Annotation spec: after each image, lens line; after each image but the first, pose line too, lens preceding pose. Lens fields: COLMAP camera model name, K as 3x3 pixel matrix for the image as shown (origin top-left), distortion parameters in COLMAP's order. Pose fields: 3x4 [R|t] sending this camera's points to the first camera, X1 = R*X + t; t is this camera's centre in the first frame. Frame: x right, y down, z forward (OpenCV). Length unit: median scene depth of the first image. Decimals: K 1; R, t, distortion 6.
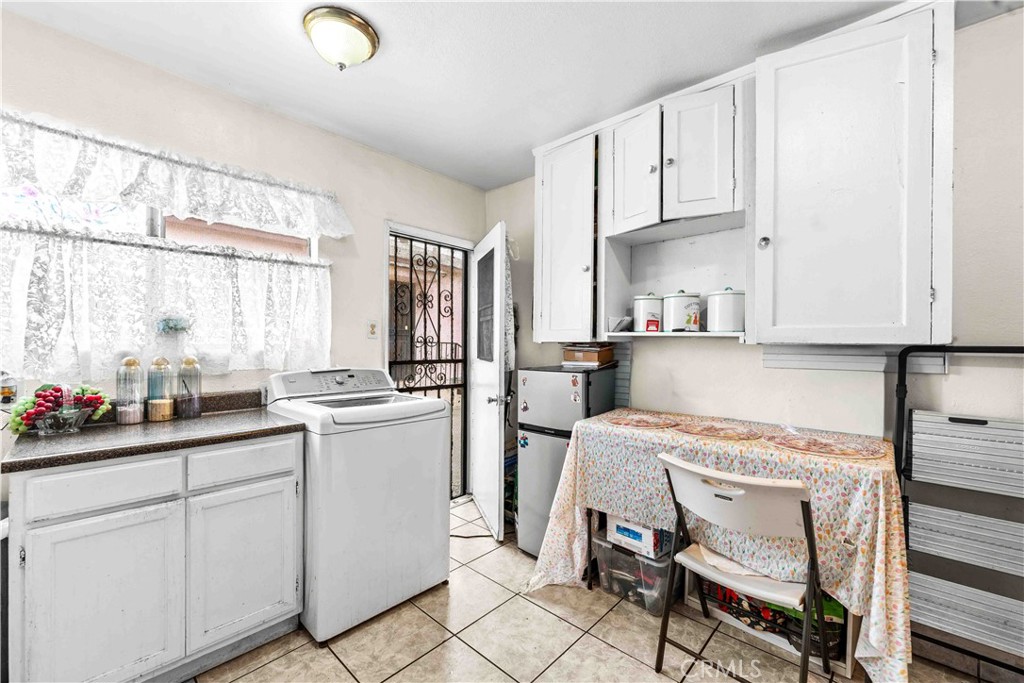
lens RADIAL K [[413.2, 0, 509.8], [0, 413.2, 346.1], [0, 0, 1]] dist [0.003525, 0.000159]
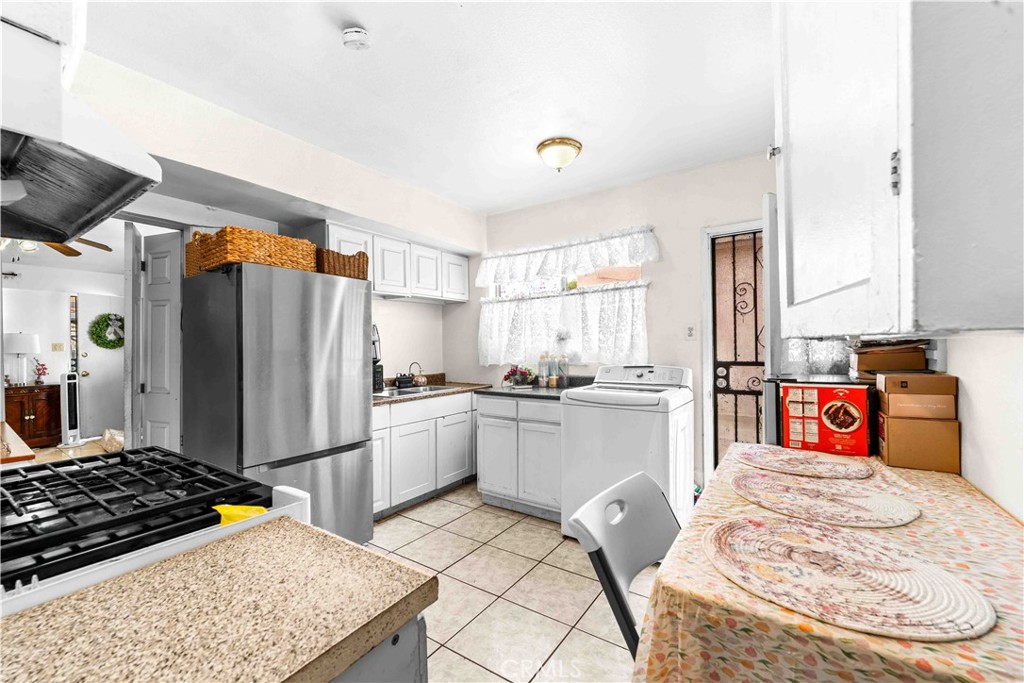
lens RADIAL K [[413.2, 0, 510.9], [0, 413.2, 344.1], [0, 0, 1]] dist [0.003525, 0.000159]
pose [[0.166529, -0.013411, -0.985945, 1.024841], [0.004816, 0.999907, -0.012788, 0.005480], [0.986025, -0.002618, 0.166578, 0.512550]]
